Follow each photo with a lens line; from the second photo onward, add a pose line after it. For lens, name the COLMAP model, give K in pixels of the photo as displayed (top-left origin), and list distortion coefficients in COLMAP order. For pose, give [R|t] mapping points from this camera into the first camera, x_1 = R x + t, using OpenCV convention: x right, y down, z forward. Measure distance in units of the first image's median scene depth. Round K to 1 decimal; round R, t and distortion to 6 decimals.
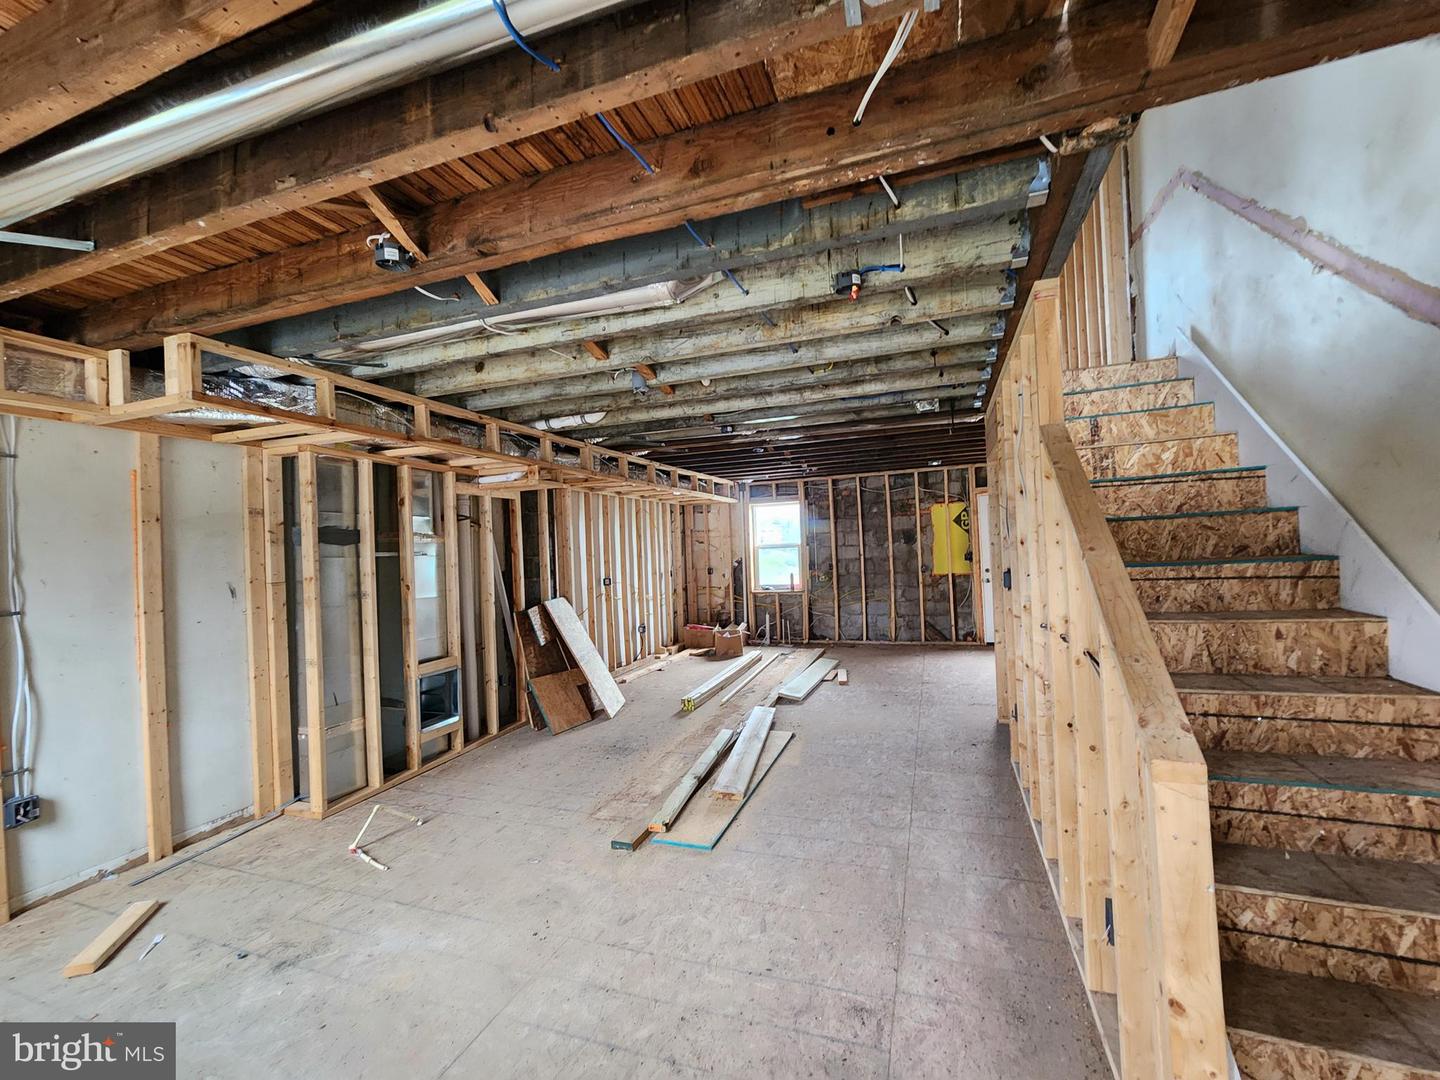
lens RADIAL K [[592.4, 0, 728.7], [0, 592.4, 537.8], [0, 0, 1]] dist [-0.000491, 0.000175]
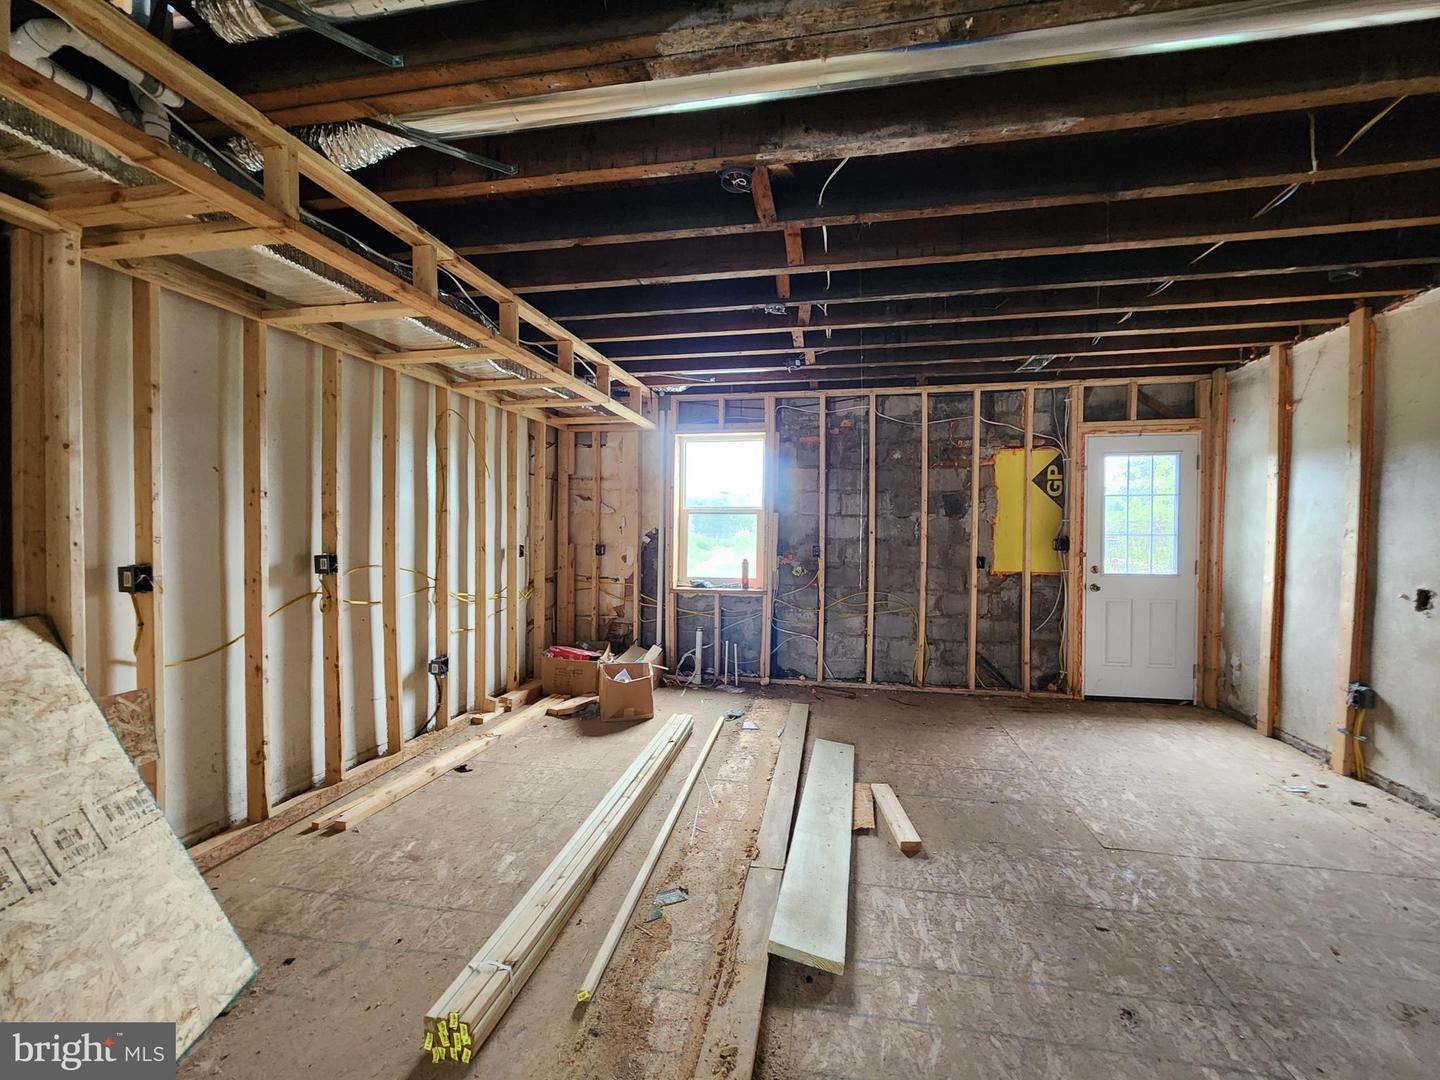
lens RADIAL K [[592.4, 0, 732.5], [0, 592.4, 543.5], [0, 0, 1]] dist [-0.000491, 0.000175]
pose [[0.986377, 0.046000, 0.157936, 0.003972], [-0.052004, 0.998065, 0.034090, 0.026255], [-0.156062, -0.041839, 0.986861, 0.453481]]
